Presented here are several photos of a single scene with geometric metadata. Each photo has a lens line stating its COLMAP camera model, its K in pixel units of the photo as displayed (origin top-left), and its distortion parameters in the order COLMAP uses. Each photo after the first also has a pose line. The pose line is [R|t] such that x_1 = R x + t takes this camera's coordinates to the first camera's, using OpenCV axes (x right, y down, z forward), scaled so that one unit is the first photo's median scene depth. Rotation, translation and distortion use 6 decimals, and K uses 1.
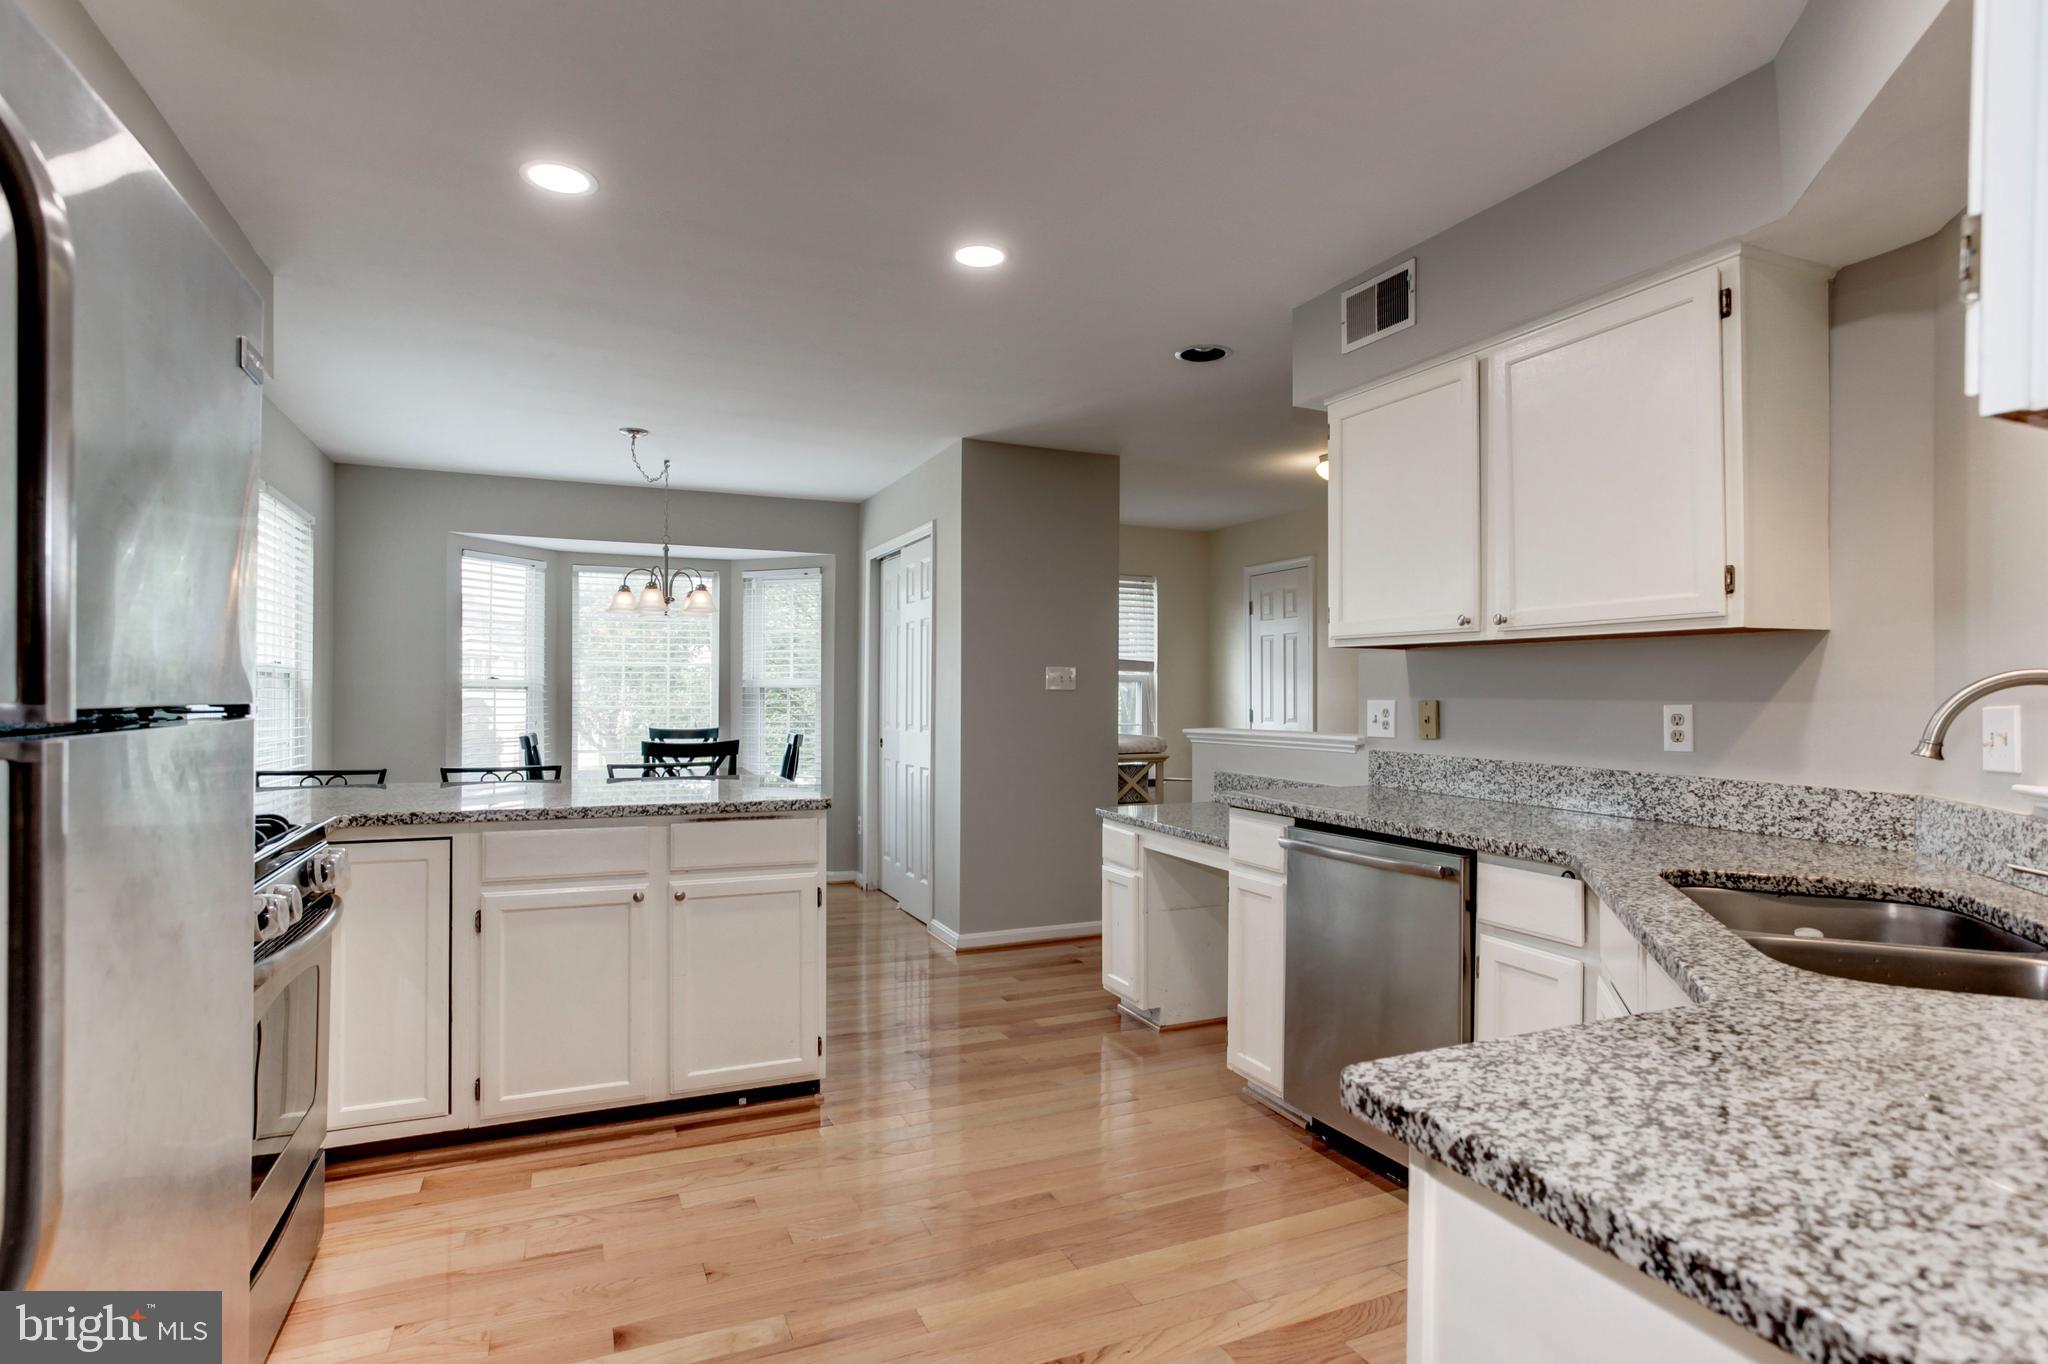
lens RADIAL K [[1005.2, 0, 1021.6], [0, 1005.2, 701.8], [0, 0, 1]] dist [-0.043924, 0.029467]
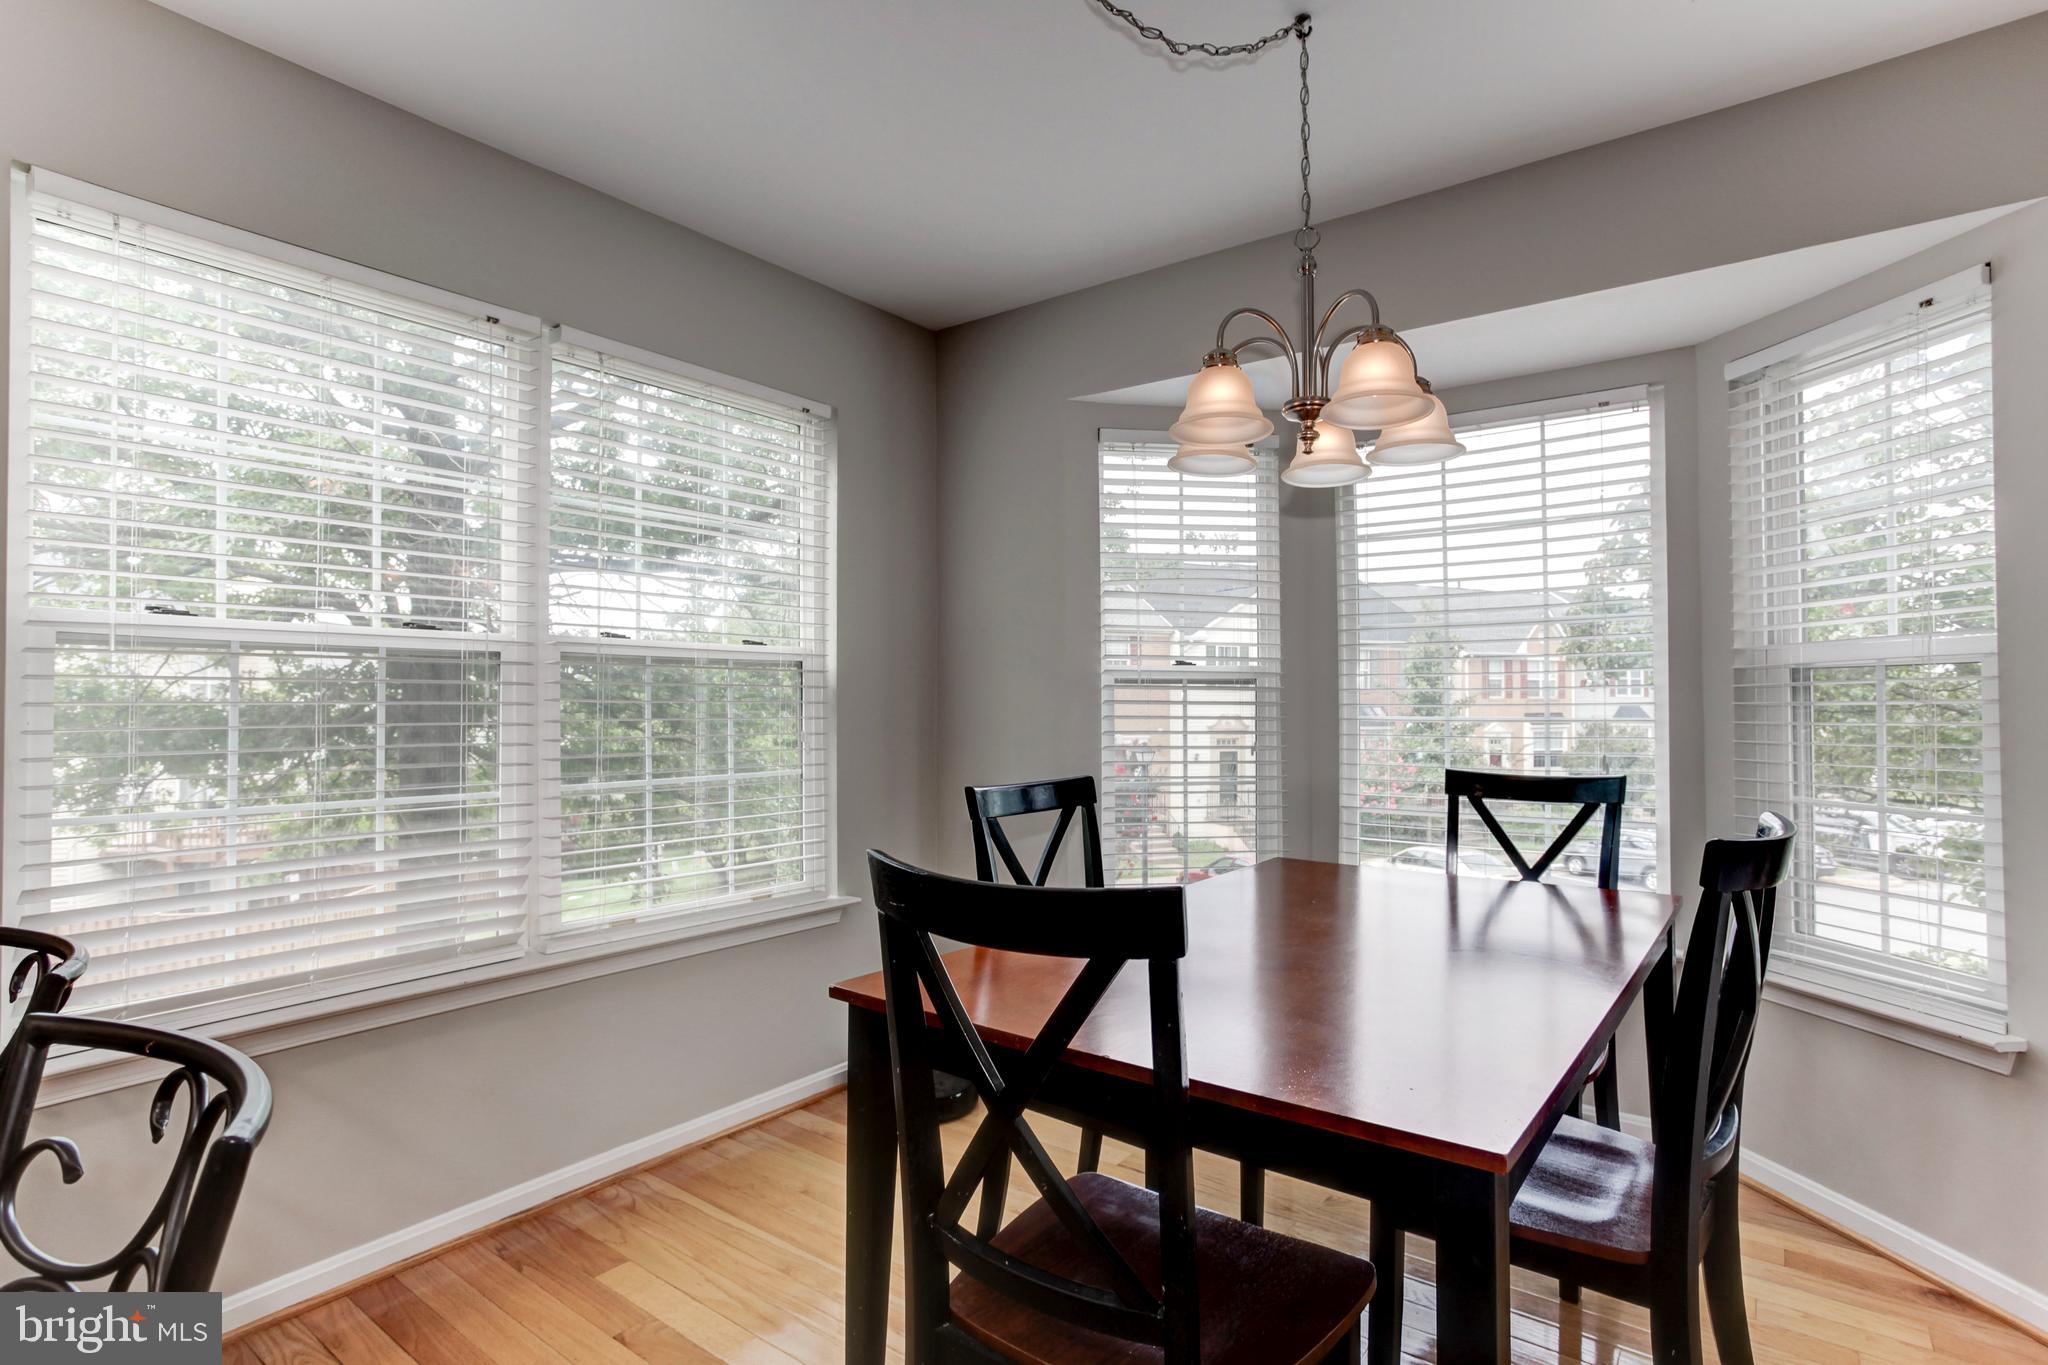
lens RADIAL K [[1005.2, 0, 1021.6], [0, 1005.2, 702.3], [0, 0, 1]] dist [-0.043924, 0.029467]
pose [[0.481041, -0.005342, -0.876682, -0.196418], [0.001813, 0.999985, -0.005099, -0.000461], [0.876696, 0.000864, 0.481043, 1.427599]]
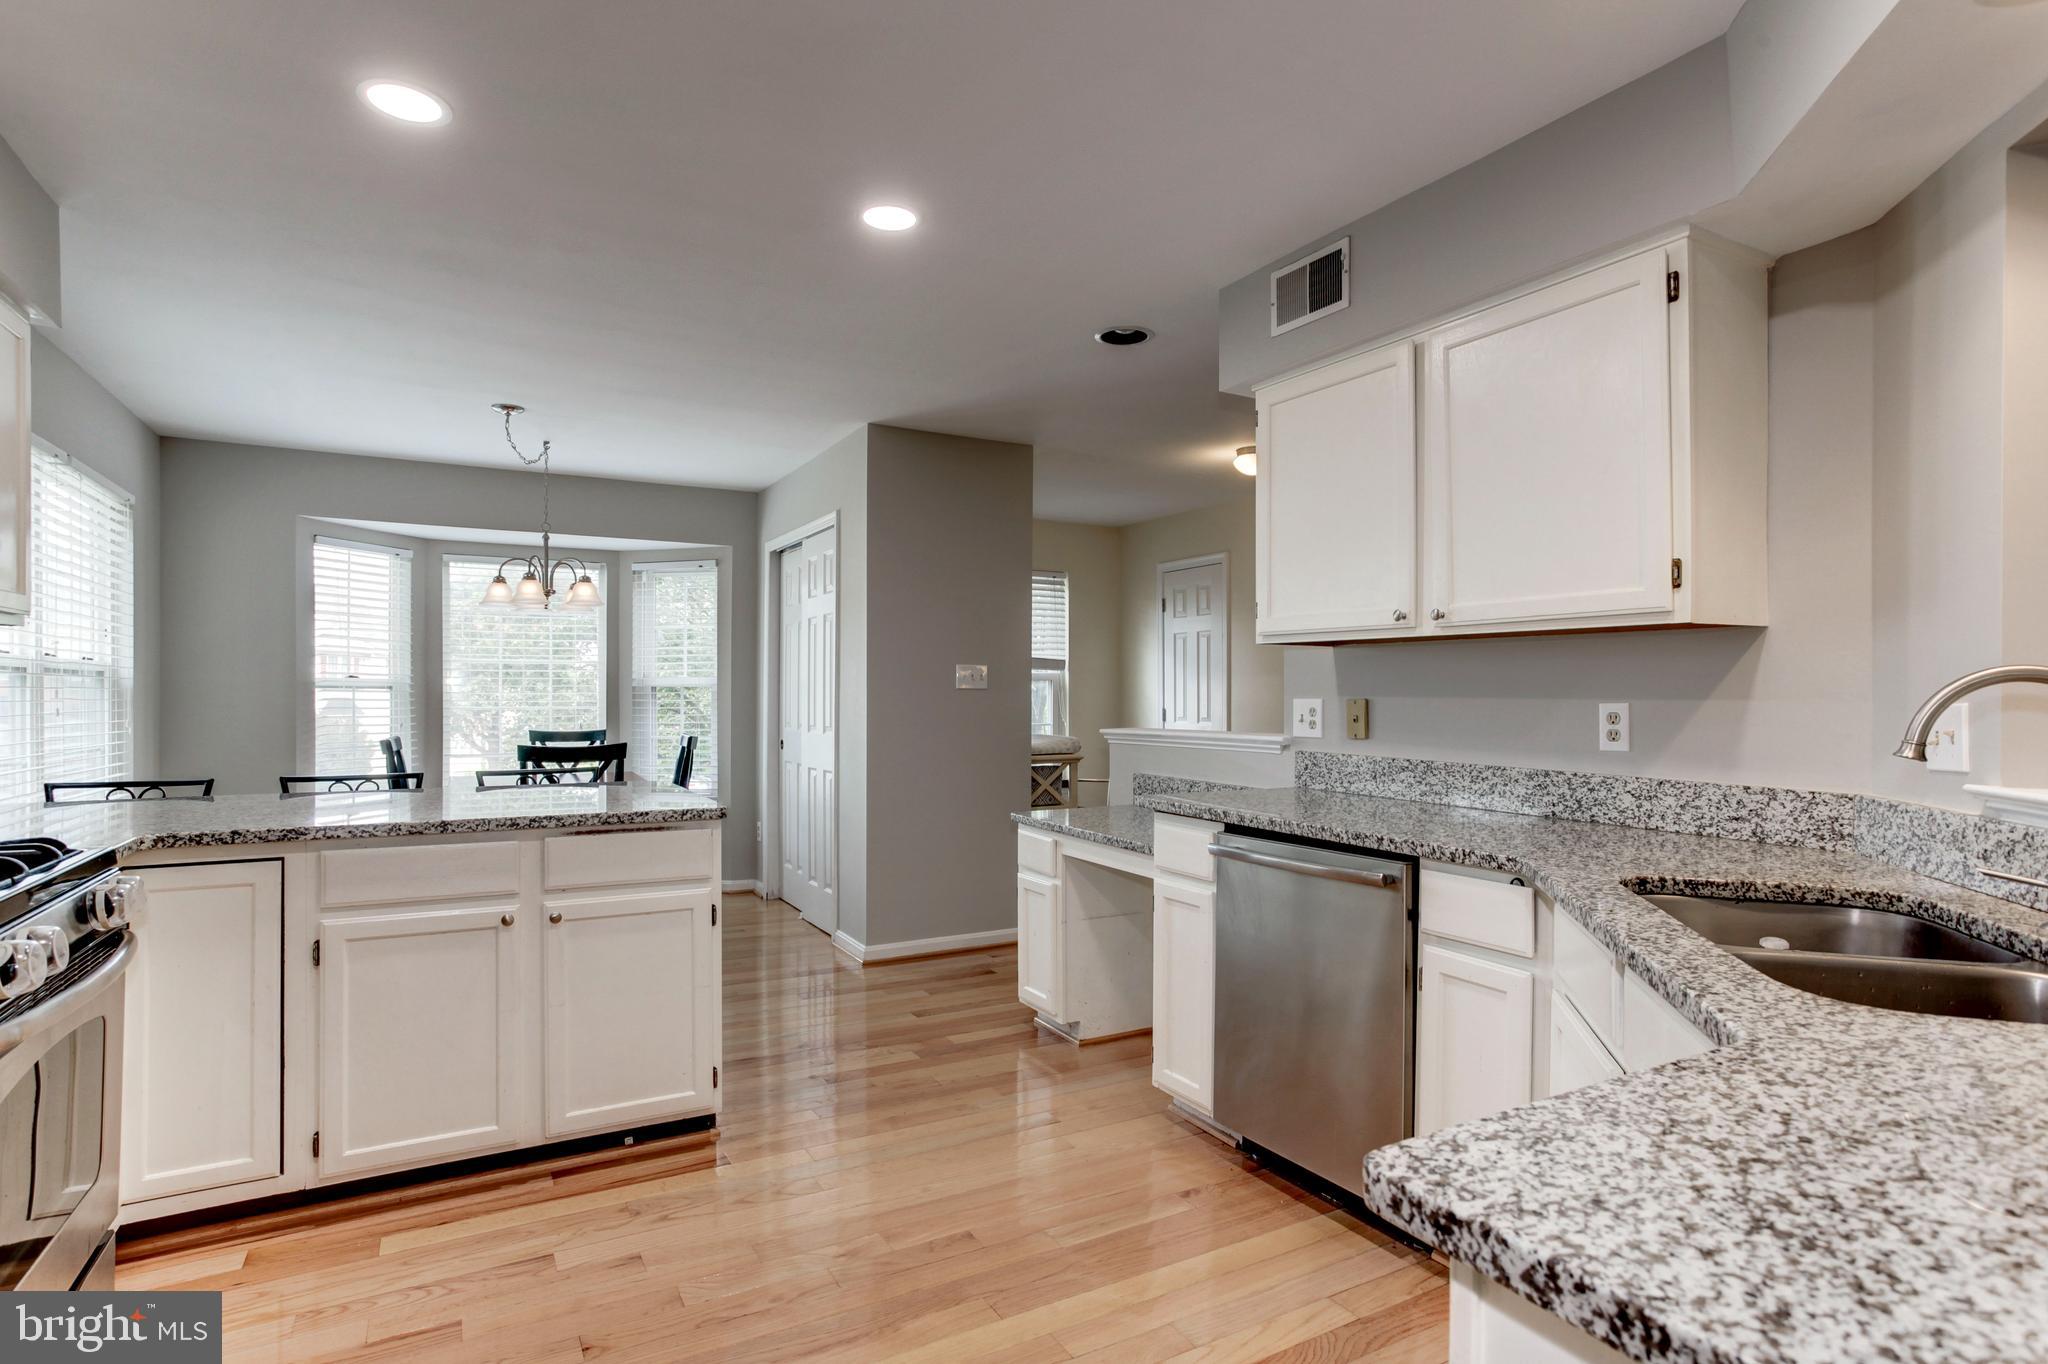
lens RADIAL K [[1005.2, 0, 1021.6], [0, 1005.2, 701.8], [0, 0, 1]] dist [-0.043924, 0.029467]
pose [[0.995411, -0.002418, 0.095660, -0.009497], [0.002329, 0.999997, 0.001036, -0.000462], [-0.095662, -0.000808, 0.995414, 0.069002]]
